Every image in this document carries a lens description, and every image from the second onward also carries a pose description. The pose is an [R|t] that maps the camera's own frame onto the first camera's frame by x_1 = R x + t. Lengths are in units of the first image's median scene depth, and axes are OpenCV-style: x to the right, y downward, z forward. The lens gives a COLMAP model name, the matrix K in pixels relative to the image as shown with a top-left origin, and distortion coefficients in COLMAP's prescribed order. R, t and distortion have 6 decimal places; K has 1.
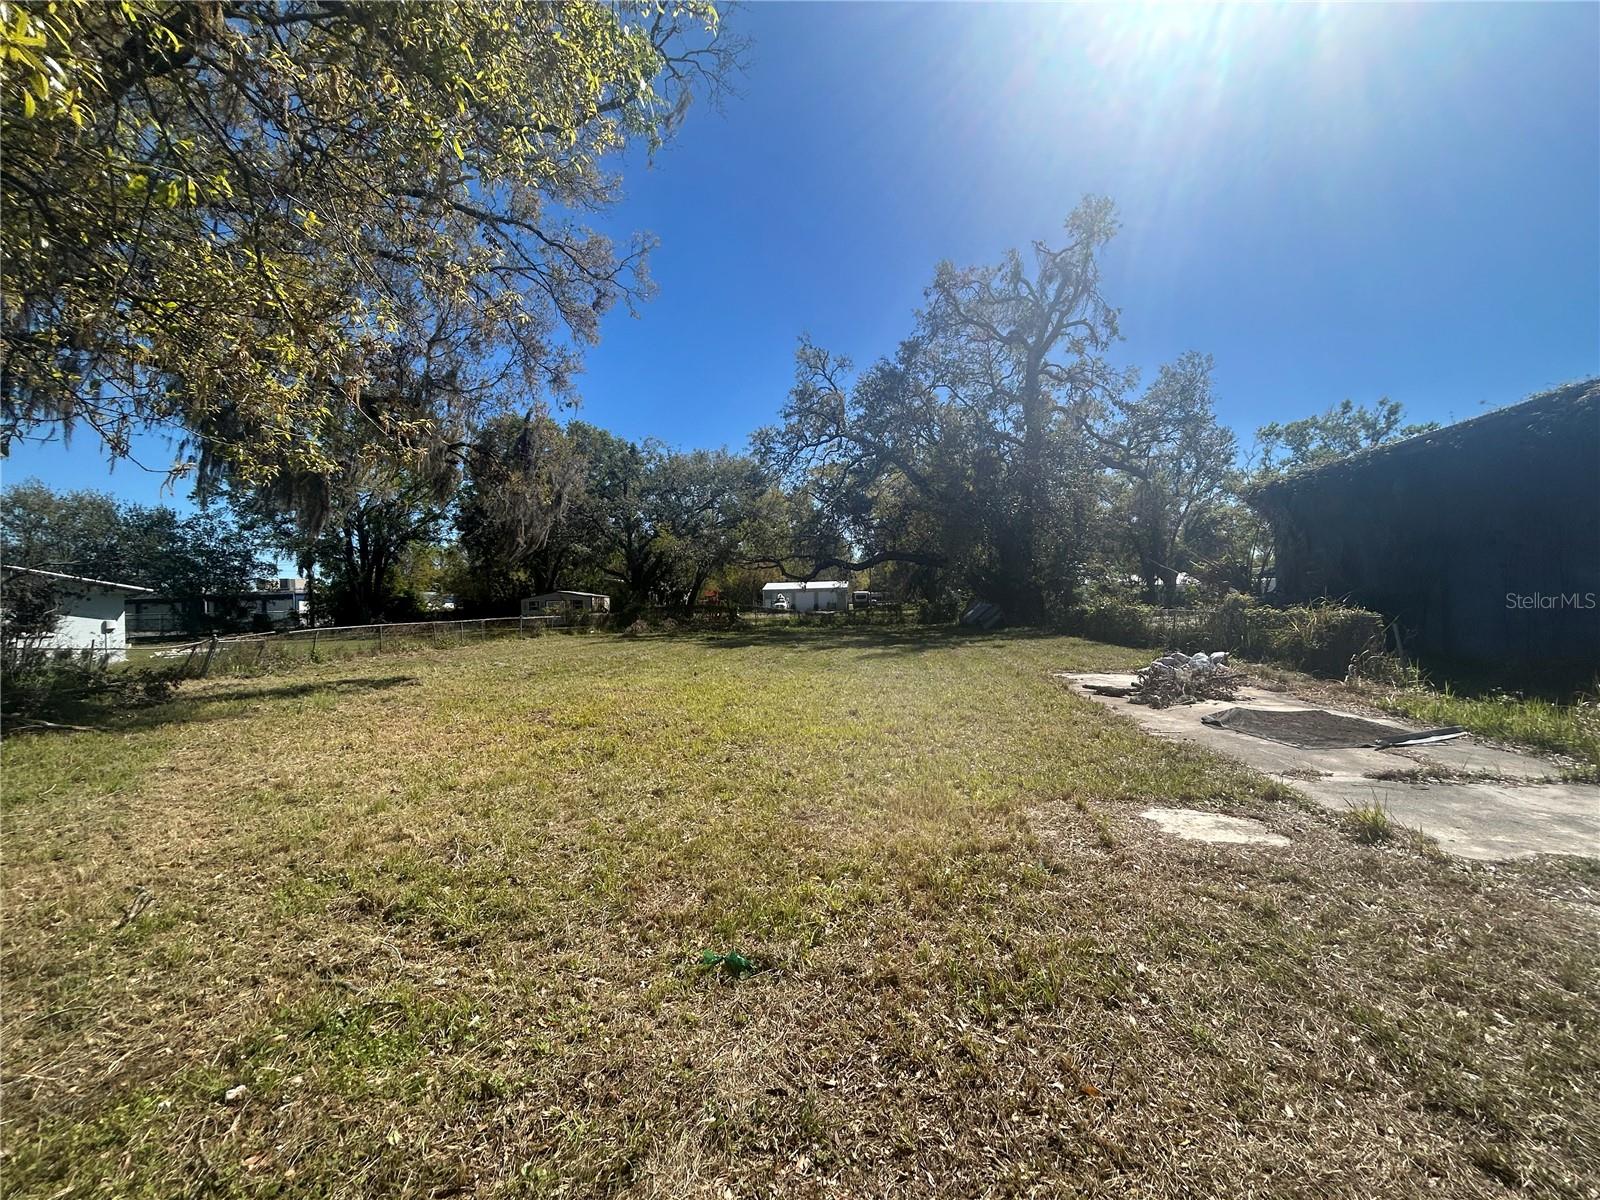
lens RADIAL K [[641.0, 0, 795.3], [0, 641.0, 602.3], [0, 0, 1]] dist [-0.002031, 0.000107]
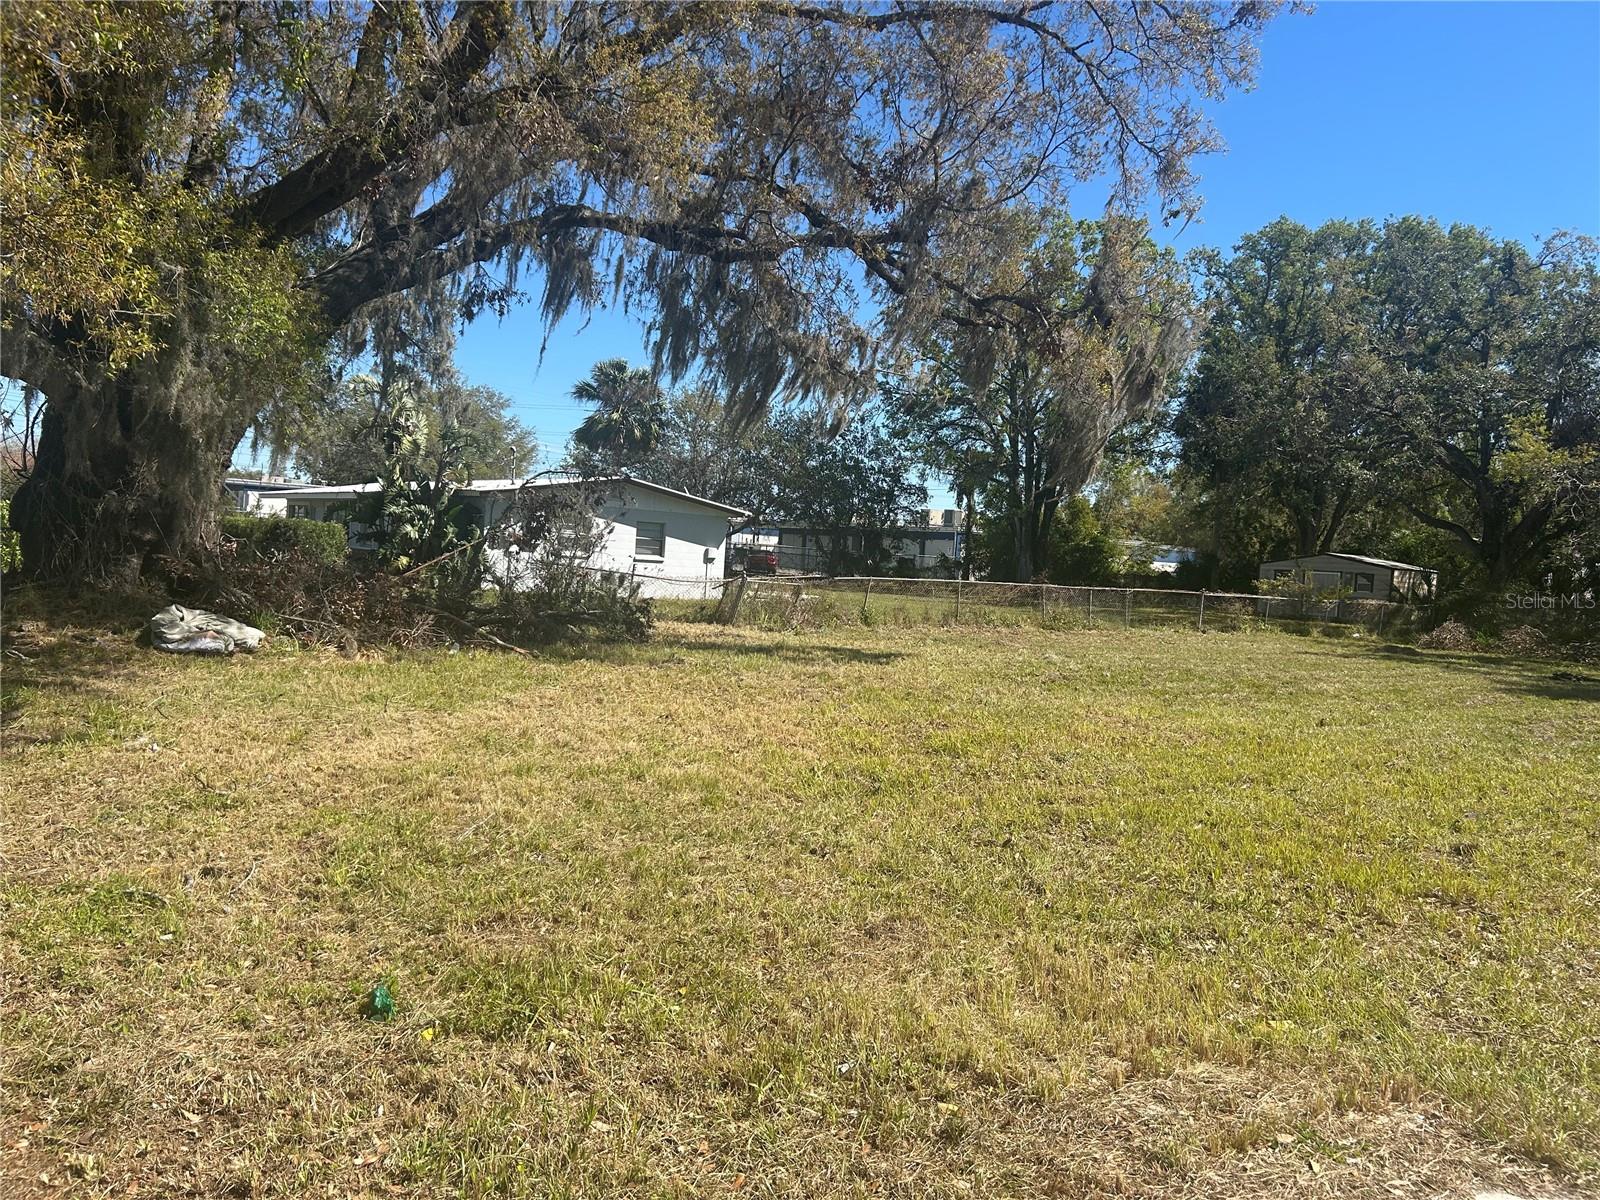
lens RADIAL K [[1198.5, 0, 794.6], [0, 1198.5, 604.4], [0, 0, 1]] dist [0.037779, -0.025456]
pose [[0.679543, 0.098441, -0.727001, 0.107417], [-0.079527, 0.995002, 0.060395, -0.001059], [0.729313, 0.016775, 0.683975, 0.022857]]
